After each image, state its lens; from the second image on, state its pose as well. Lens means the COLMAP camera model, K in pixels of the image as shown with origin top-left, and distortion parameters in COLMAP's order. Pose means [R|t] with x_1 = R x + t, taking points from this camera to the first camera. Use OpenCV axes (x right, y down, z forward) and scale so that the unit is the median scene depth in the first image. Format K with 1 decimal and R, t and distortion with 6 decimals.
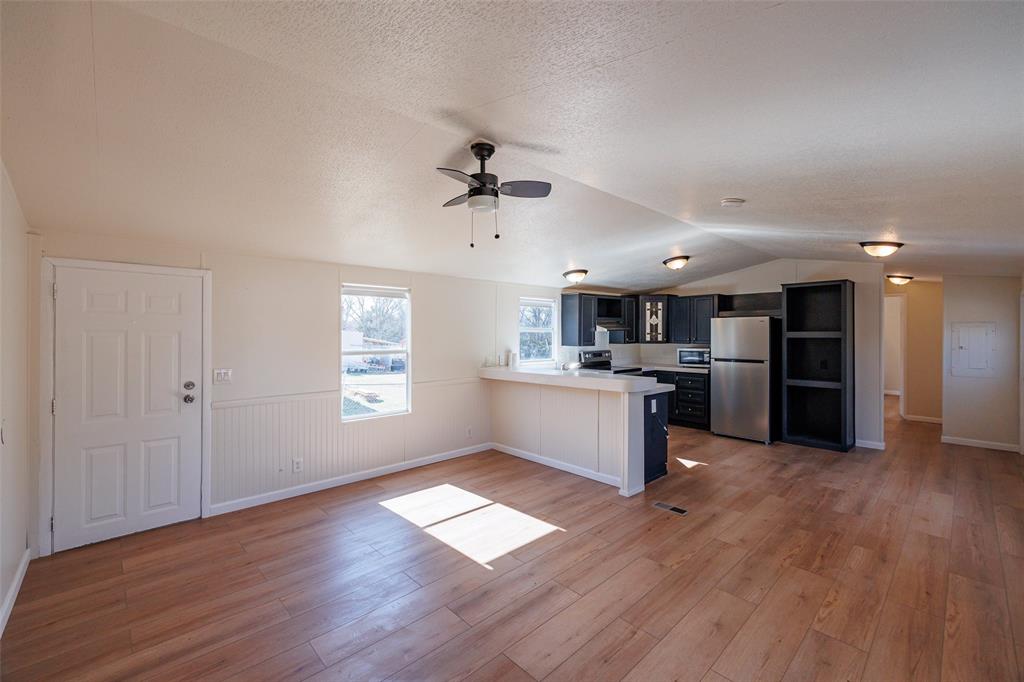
lens RADIAL K [[431.7, 0, 509.4], [0, 431.7, 335.7], [0, 0, 1]] dist [-0.002352, 0.001204]
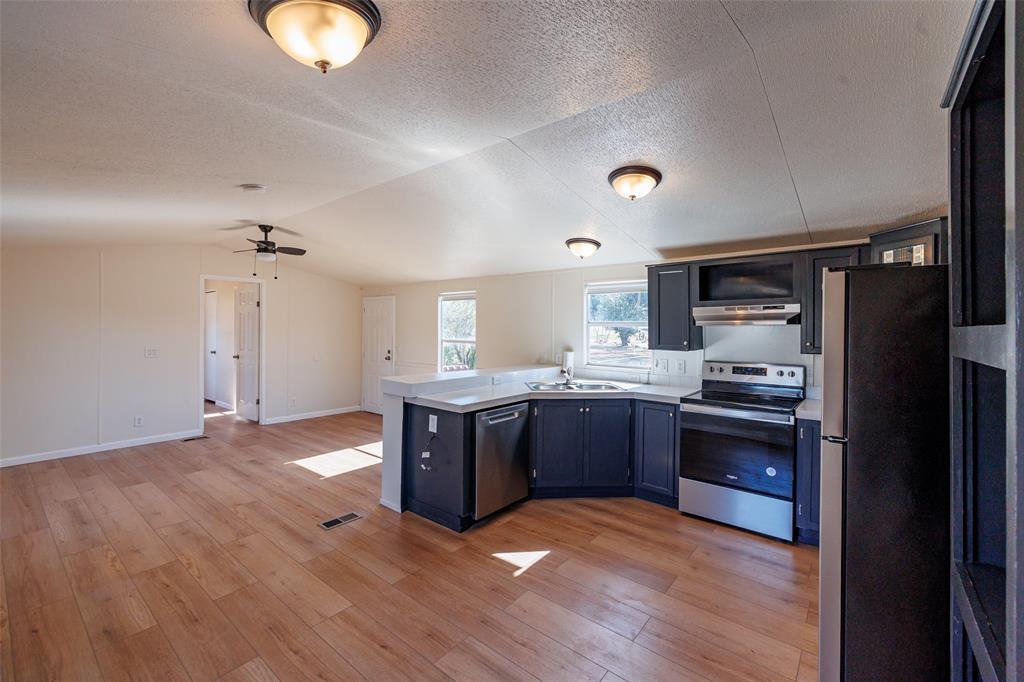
lens RADIAL K [[431.7, 0, 515.6], [0, 431.7, 331.7], [0, 0, 1]] dist [-0.002352, 0.001204]
pose [[0.137109, 0.012339, -0.990479, 0.992047], [-0.011592, 0.999874, 0.010852, -0.008044], [0.990488, 0.009994, 0.137234, 0.930873]]
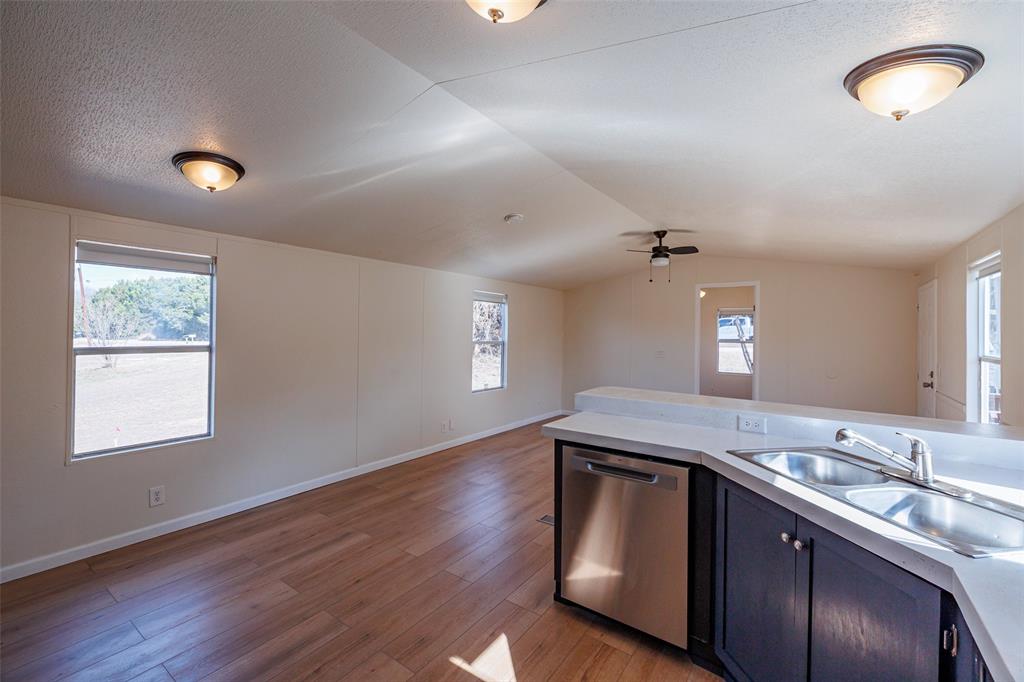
lens RADIAL K [[431.7, 0, 505.5], [0, 431.7, 328.4], [0, 0, 1]] dist [-0.002352, 0.001204]
pose [[-0.982337, -0.012569, -0.186700, 0.491808], [-0.012275, 0.999921, -0.002733, 0.000366], [0.186719, -0.000393, -0.982413, 1.403604]]
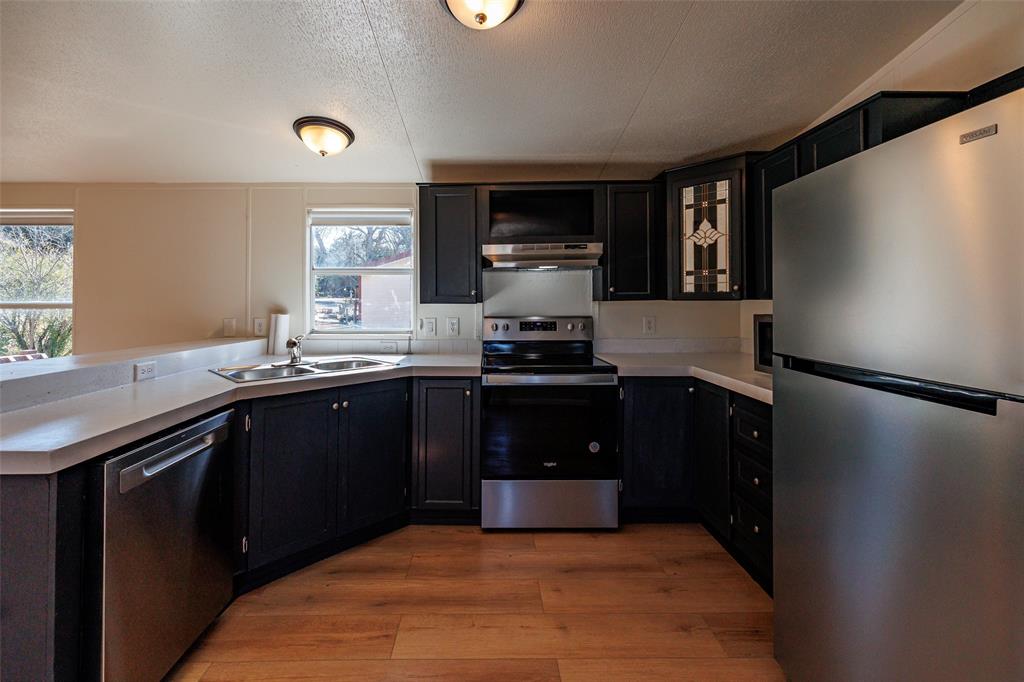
lens RADIAL K [[445.7, 0, 495.0], [0, 445.7, 295.8], [0, 0, 1]] dist [0.001015, -0.000037]
pose [[0.735183, -0.009897, -0.677796, 0.685898], [-0.000415, 0.999887, -0.015051, 0.030354], [0.677868, 0.011346, 0.735096, 0.925463]]
